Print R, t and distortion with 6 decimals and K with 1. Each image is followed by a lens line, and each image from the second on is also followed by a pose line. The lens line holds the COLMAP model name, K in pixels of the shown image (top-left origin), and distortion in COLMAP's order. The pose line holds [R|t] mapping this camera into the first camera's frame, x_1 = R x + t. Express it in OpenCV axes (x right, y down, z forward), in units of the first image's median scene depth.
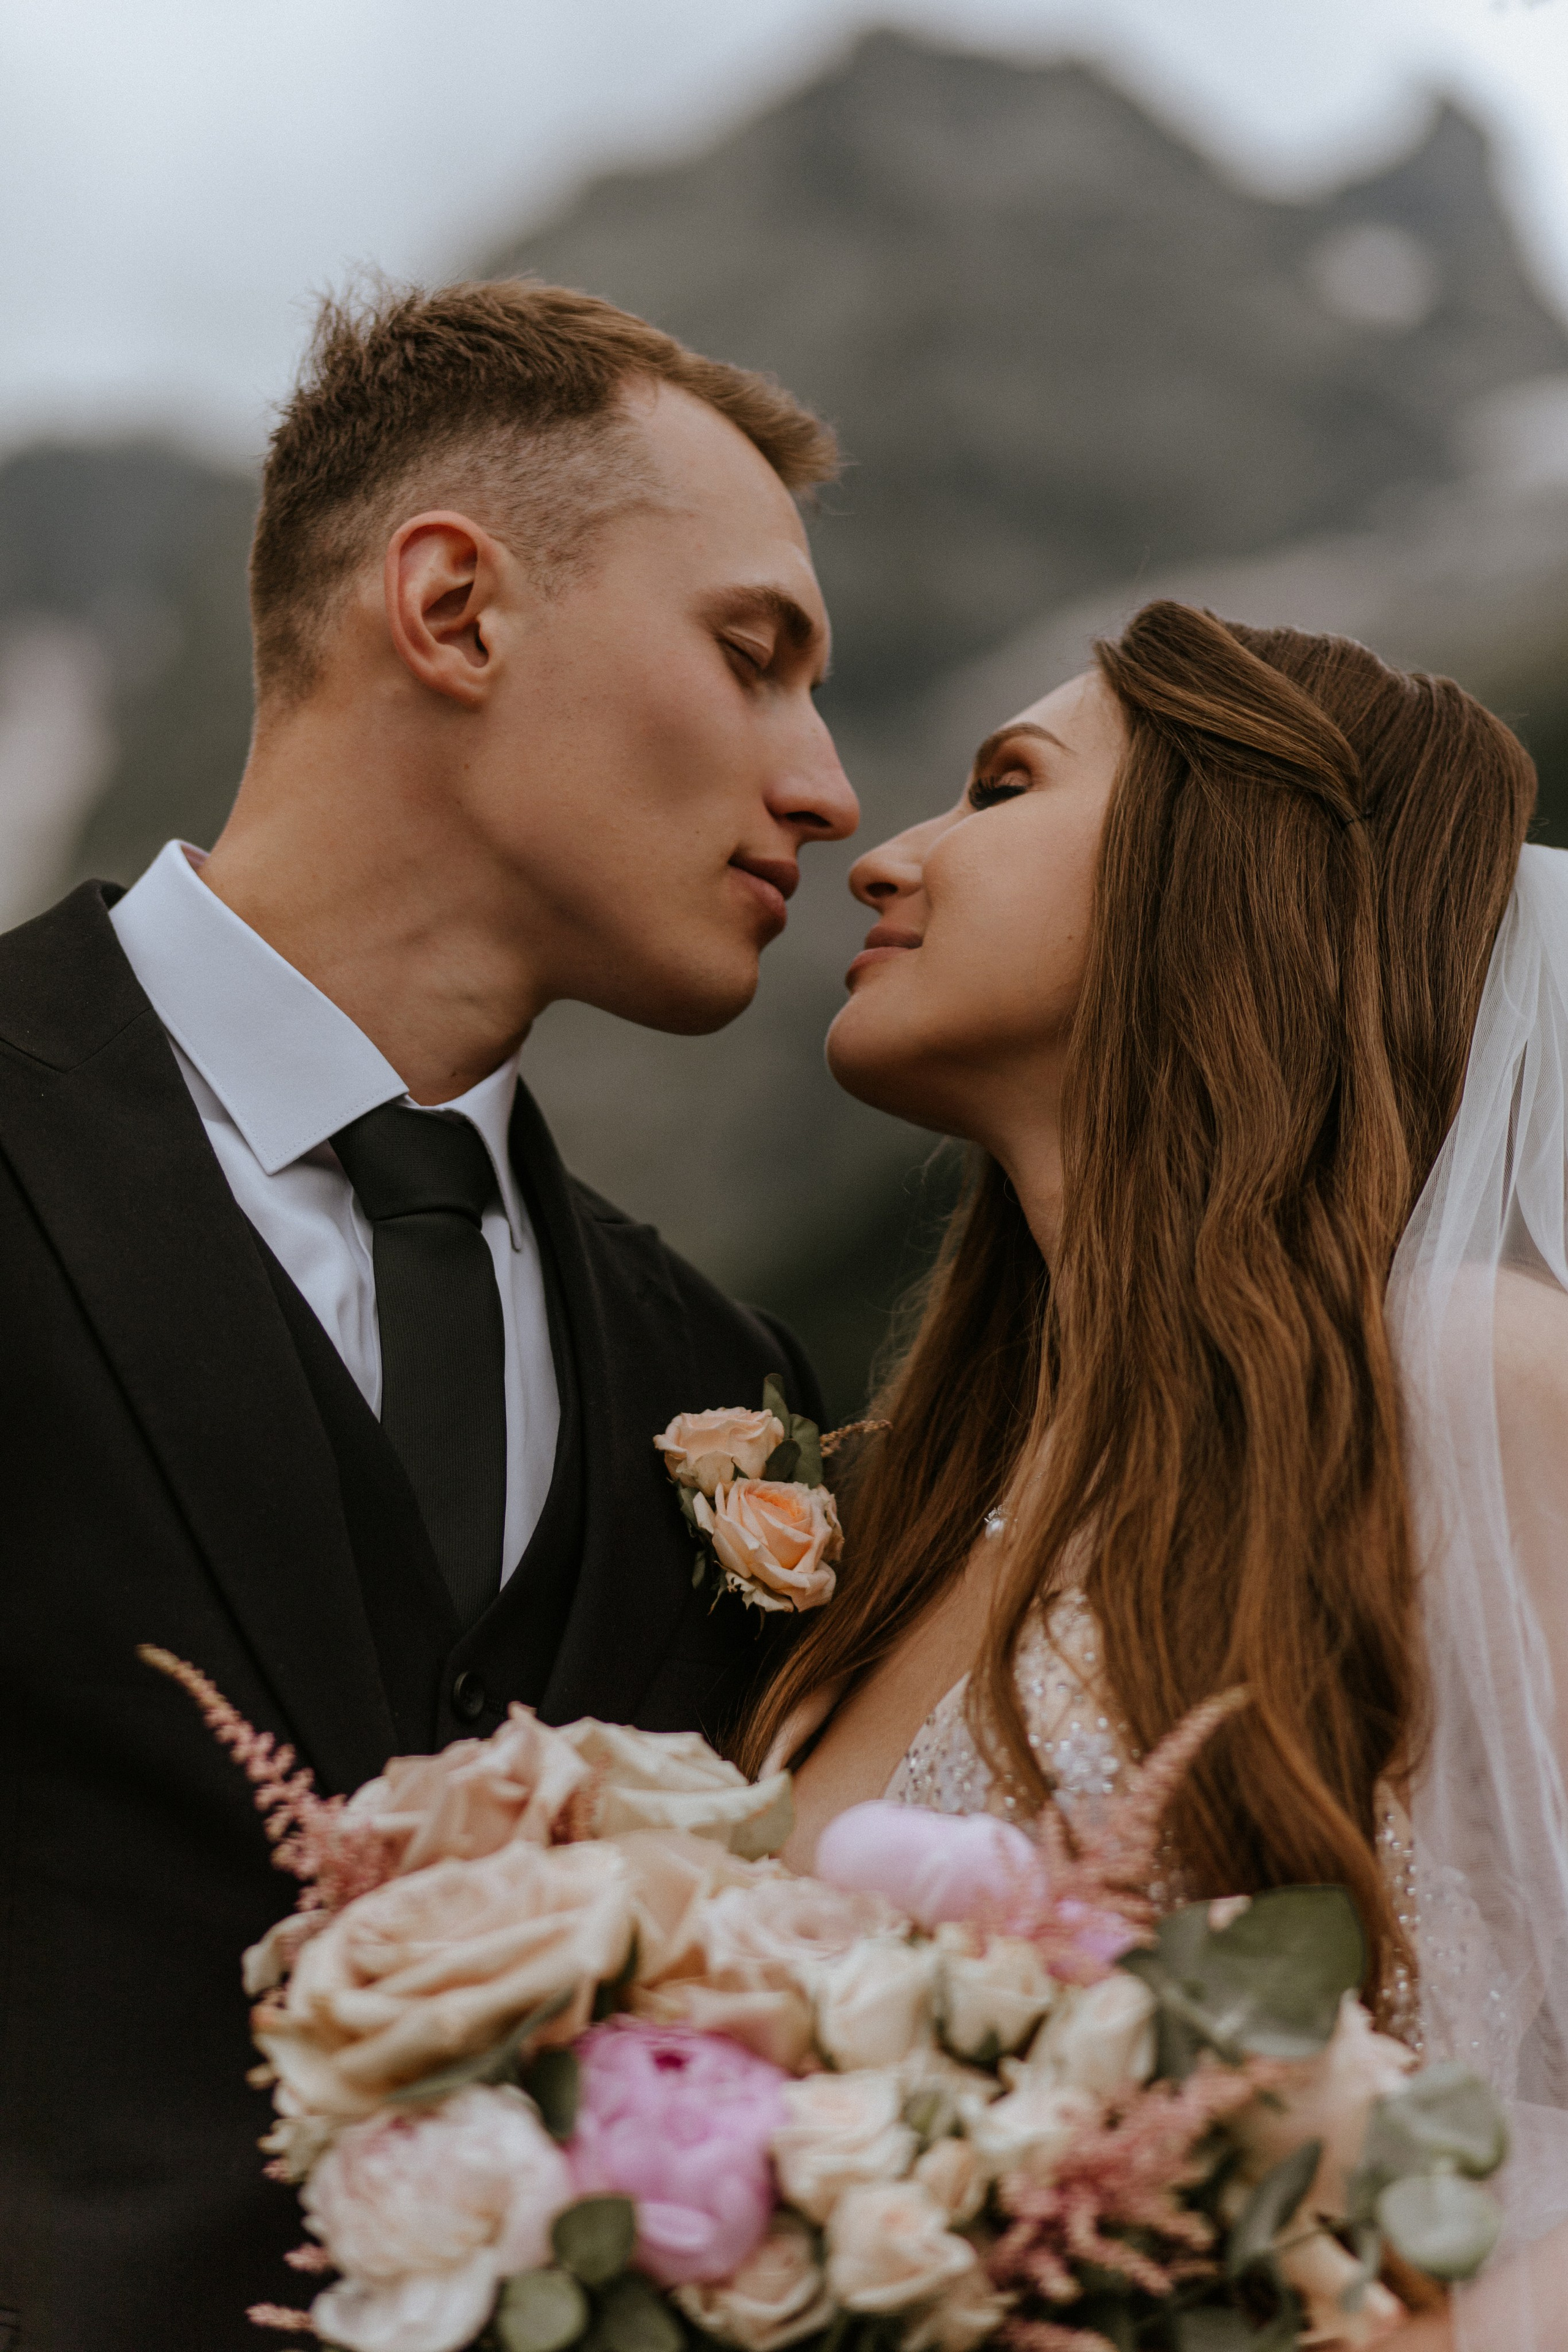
lens RADIAL K [[5855.4, 0, 784.0], [0, 5855.4, 1176.0], [0, 0, 1]] dist [0.015693, 0.733319]
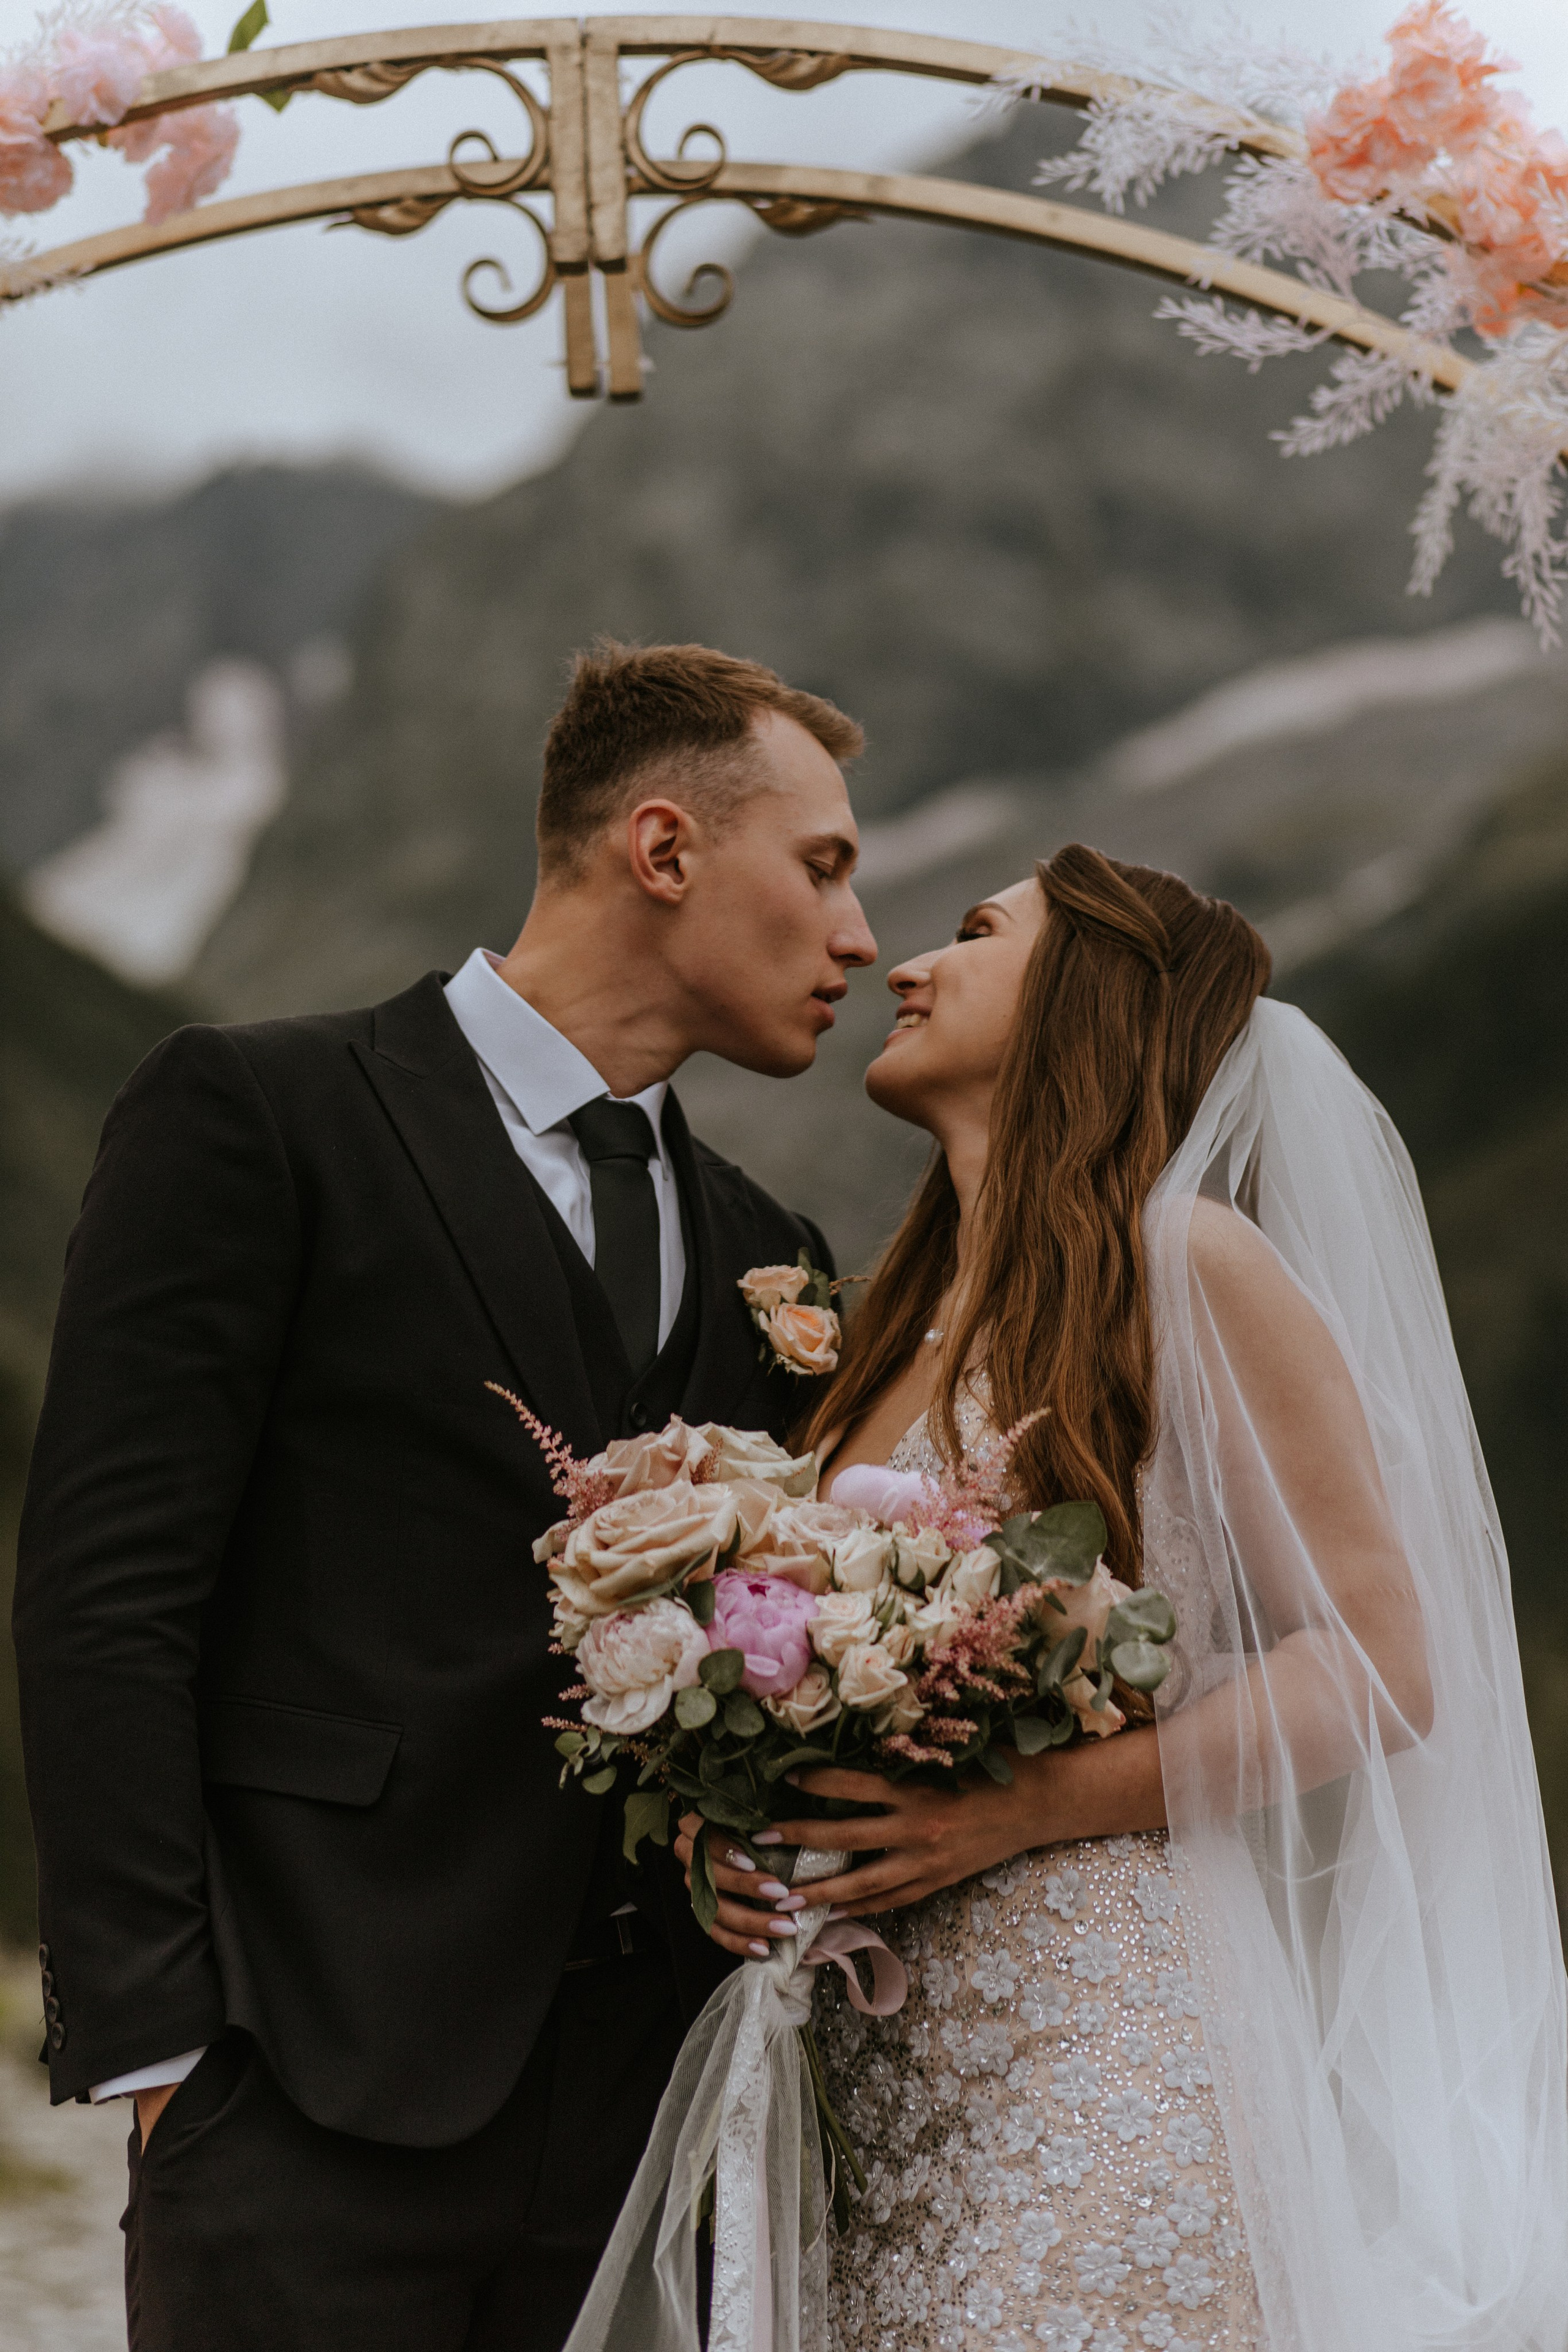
lens RADIAL K [[5771.8, 0, 784.0], [0, 5771.8, 1176.0], [0, 0, 1]] dist [3.864213, 0.121481]
pose [[0.999881, 0.012134, 0.009563, -0.030935], [-0.012271, 0.999822, 0.014334, -0.017391], [-0.009387, -0.014450, 0.999852, -0.983863]]
